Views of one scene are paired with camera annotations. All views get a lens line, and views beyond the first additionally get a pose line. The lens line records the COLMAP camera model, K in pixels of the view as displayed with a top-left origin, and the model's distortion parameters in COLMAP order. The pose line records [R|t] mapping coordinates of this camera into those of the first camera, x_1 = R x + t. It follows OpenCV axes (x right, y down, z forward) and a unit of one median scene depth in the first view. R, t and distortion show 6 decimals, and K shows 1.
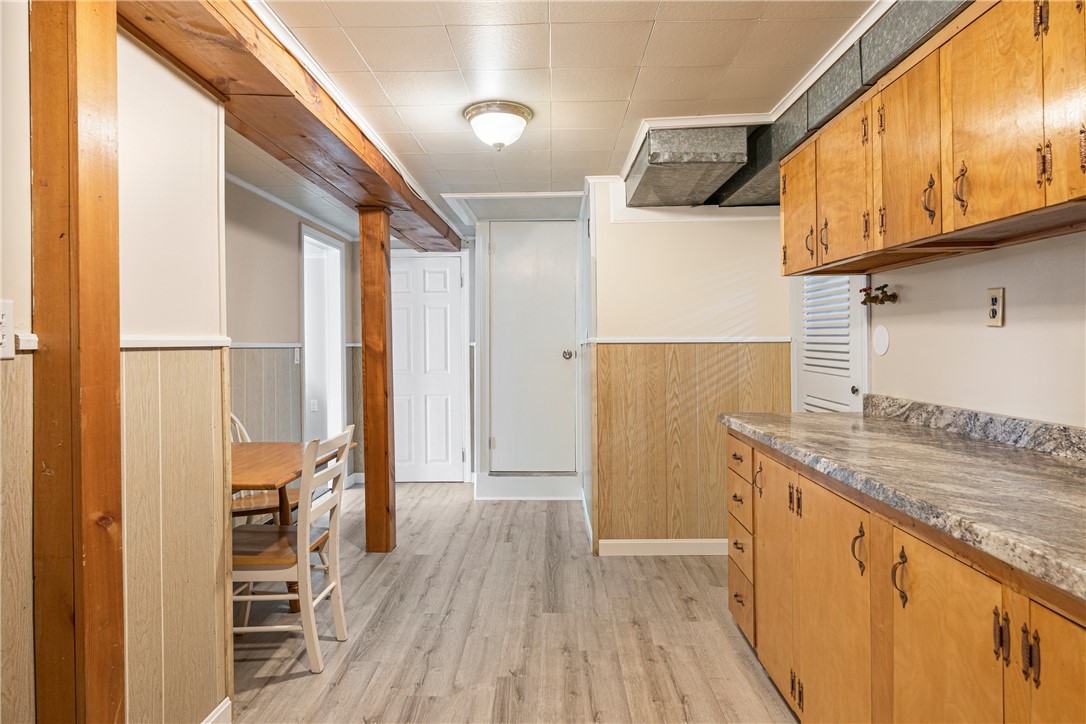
lens RADIAL K [[643.5, 0, 543.0], [0, 643.5, 362.0], [0, 0, 1]] dist [-0.001032, -0.000160]
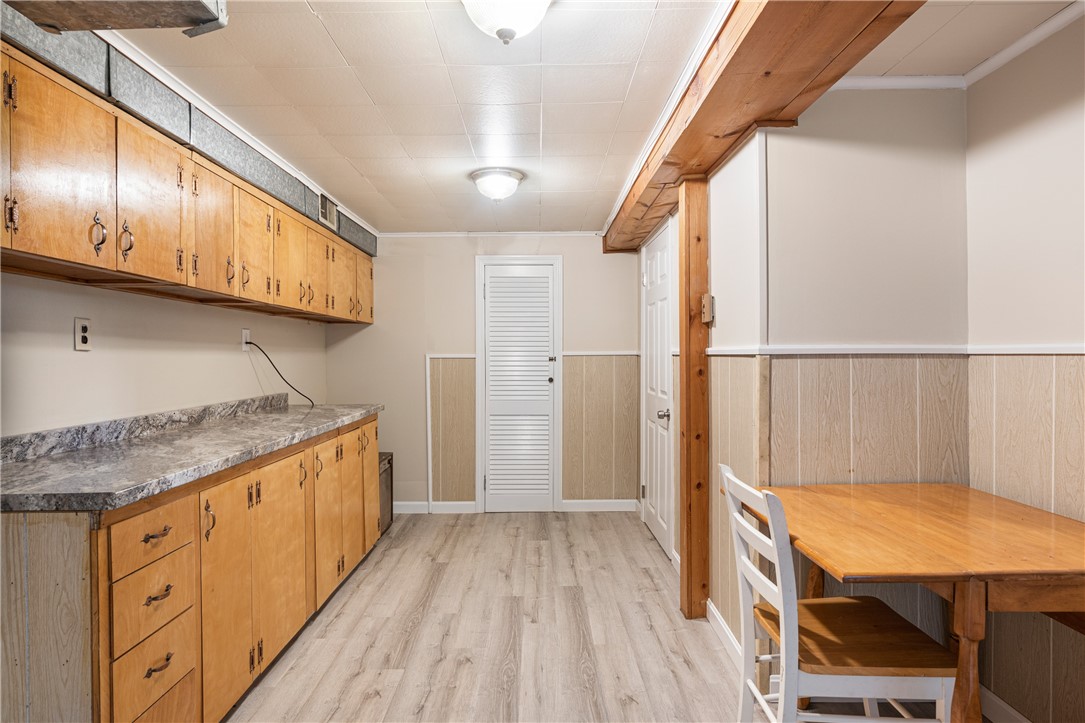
lens RADIAL K [[642.9, 0, 542.5], [0, 642.9, 361.5], [0, 0, 1]] dist [-0.001032, -0.000160]
pose [[-0.999569, 0.019865, -0.021613, -0.116518], [0.018936, 0.998923, 0.042356, -0.069575], [0.022432, 0.041928, -0.998869, 2.204060]]
